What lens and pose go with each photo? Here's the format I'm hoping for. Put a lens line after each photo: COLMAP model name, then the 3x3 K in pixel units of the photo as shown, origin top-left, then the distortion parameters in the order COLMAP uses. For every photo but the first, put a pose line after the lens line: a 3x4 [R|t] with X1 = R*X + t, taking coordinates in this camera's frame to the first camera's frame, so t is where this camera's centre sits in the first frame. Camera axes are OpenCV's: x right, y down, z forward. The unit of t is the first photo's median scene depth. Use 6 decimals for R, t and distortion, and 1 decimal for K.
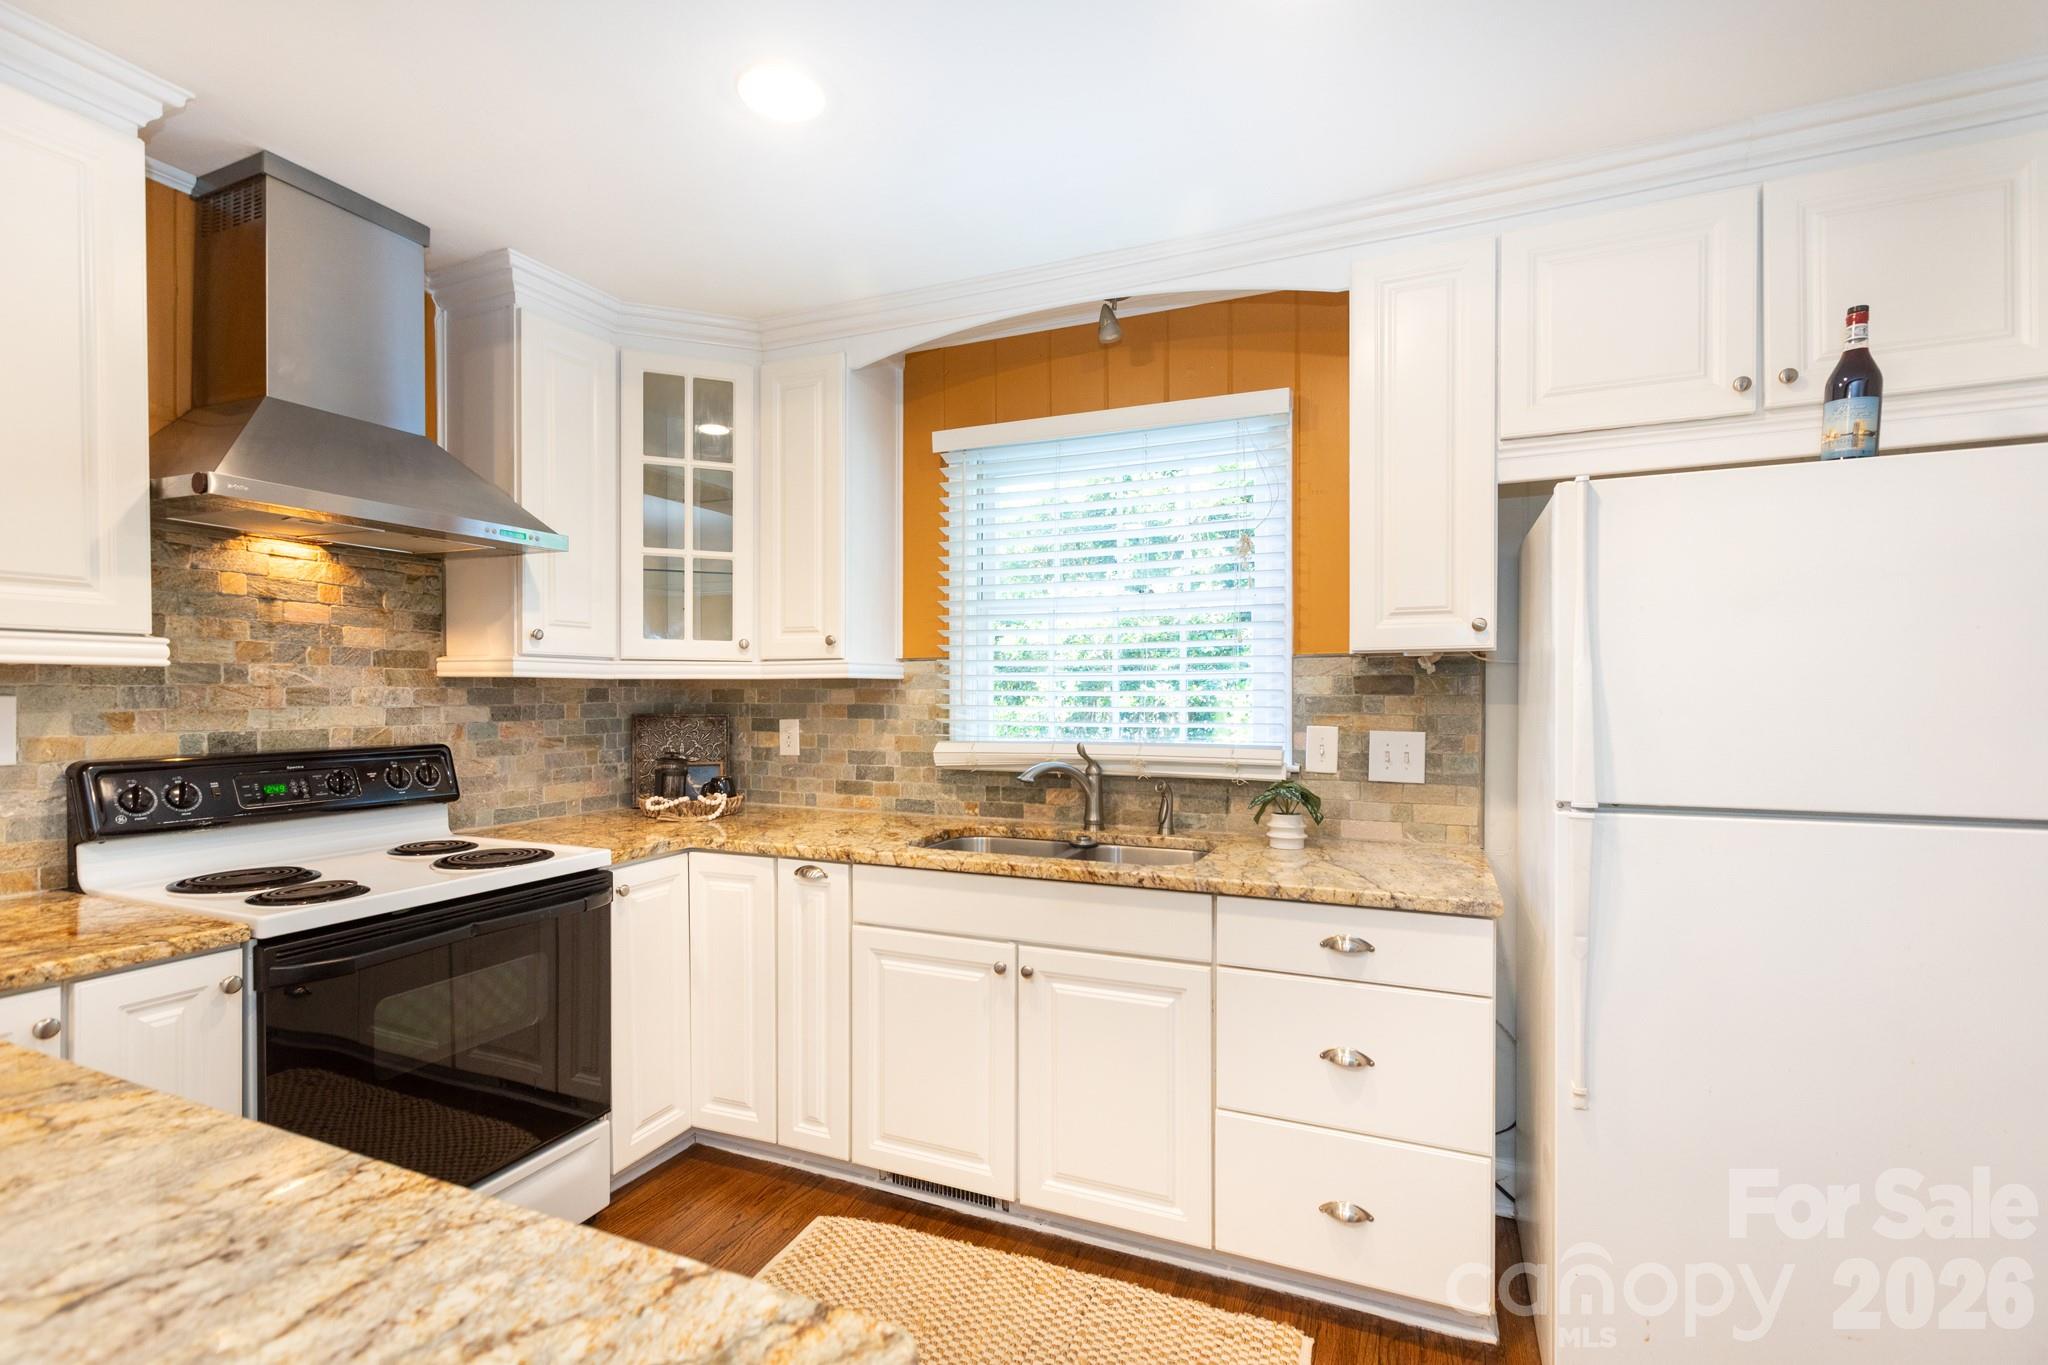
lens RADIAL K [[941.0, 0, 1001.4], [0, 941.0, 701.3], [0, 0, 1]] dist [0.002850, -0.002134]
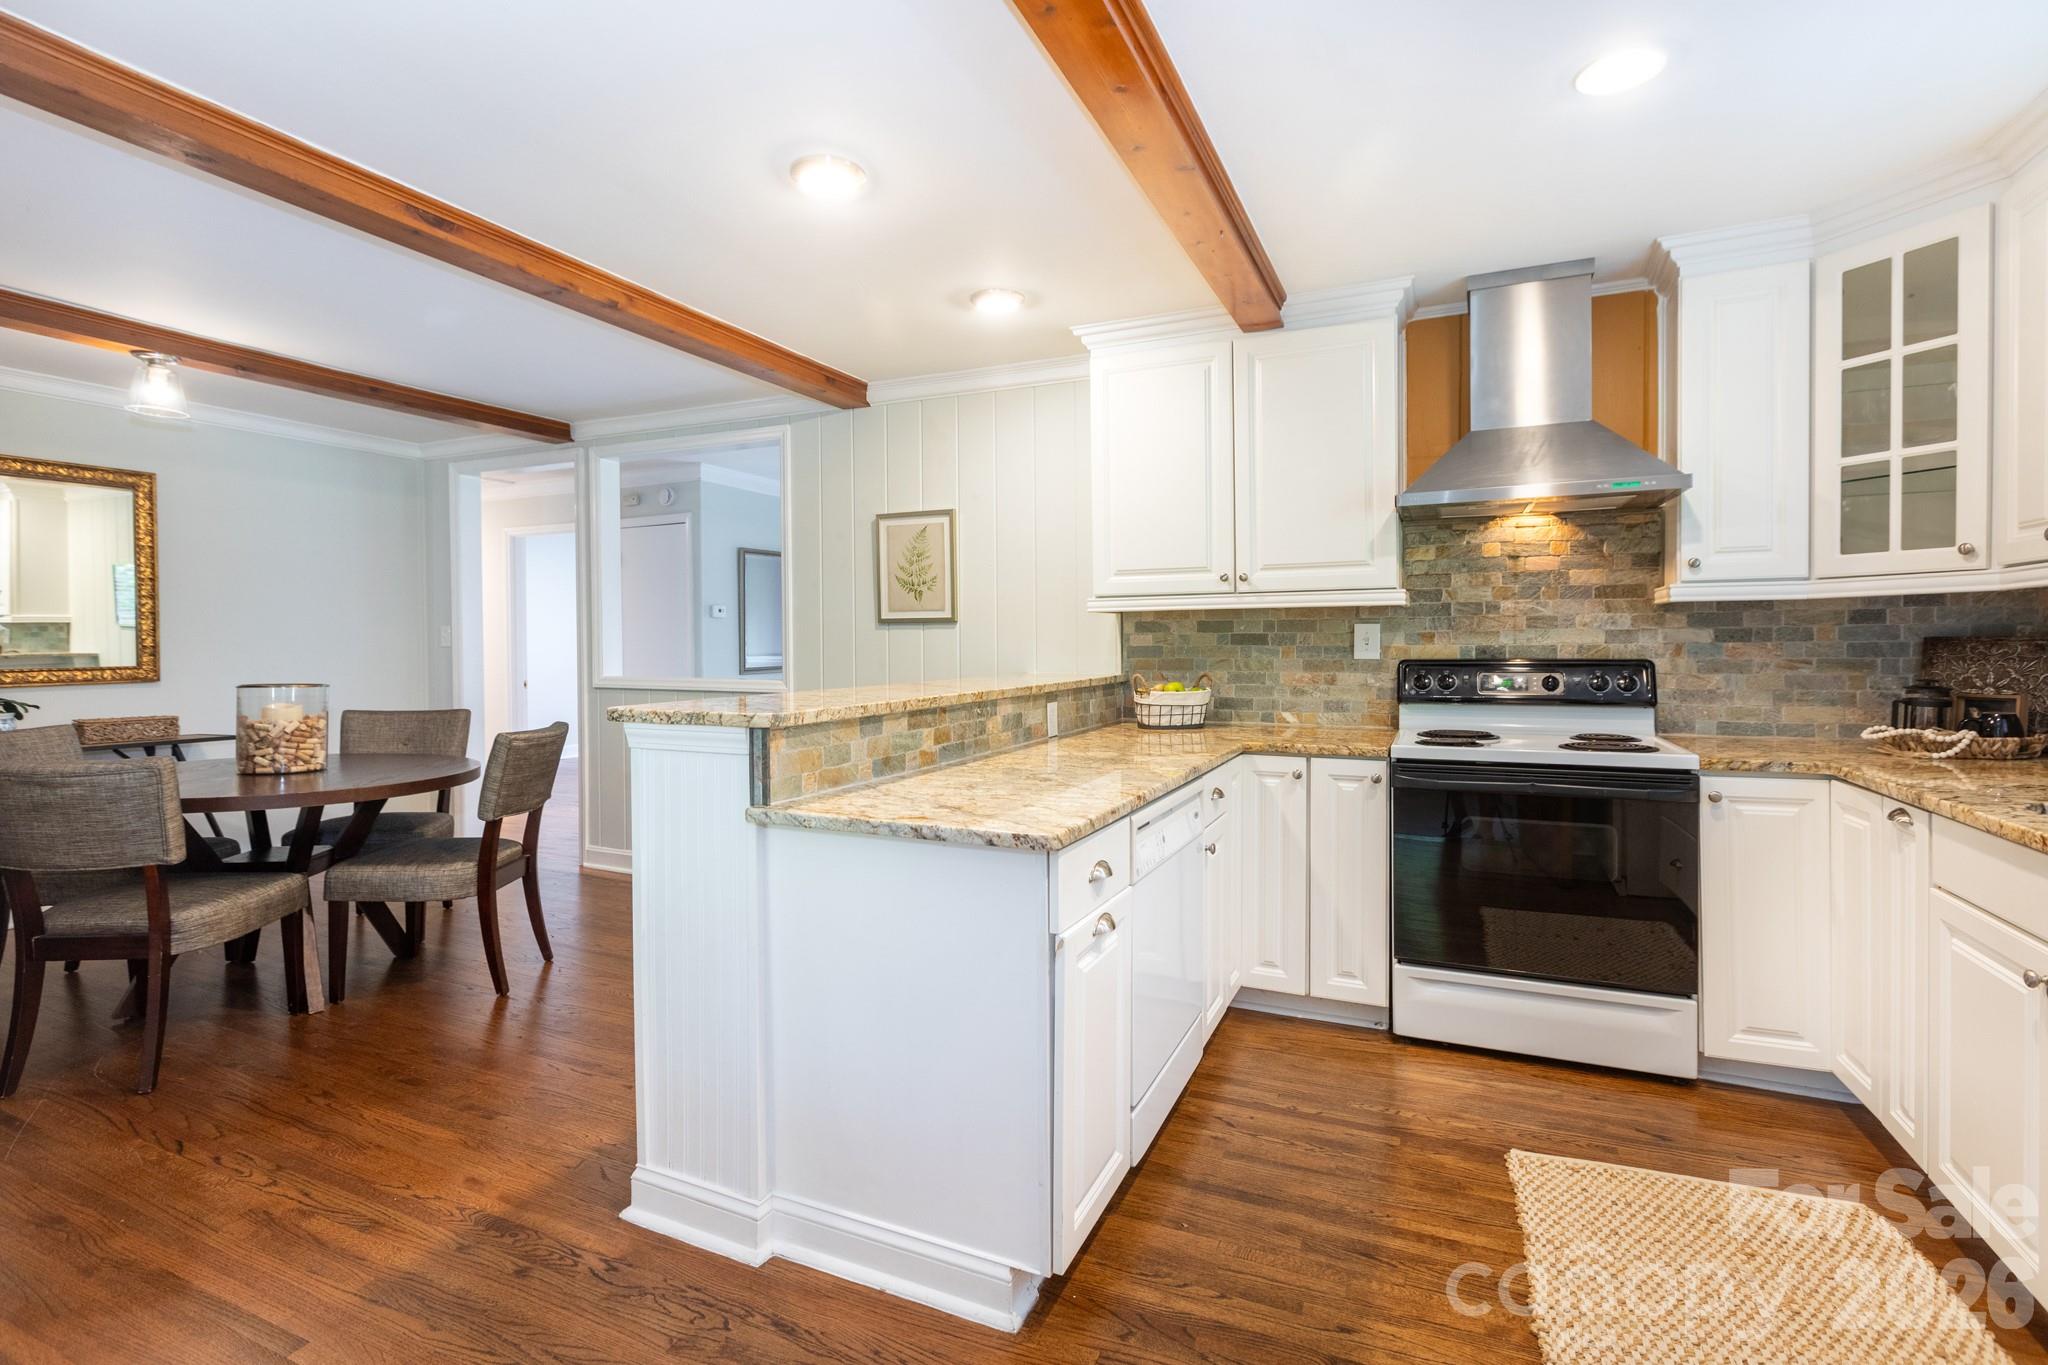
lens RADIAL K [[941.0, 0, 1071.3], [0, 941.0, 654.7], [0, 0, 1]] dist [0.002850, -0.002134]
pose [[0.034170, 0.008844, -0.999377, 0.628382], [0.000444, 0.999961, 0.008864, 0.029832], [0.999416, -0.000746, 0.034165, 0.228562]]
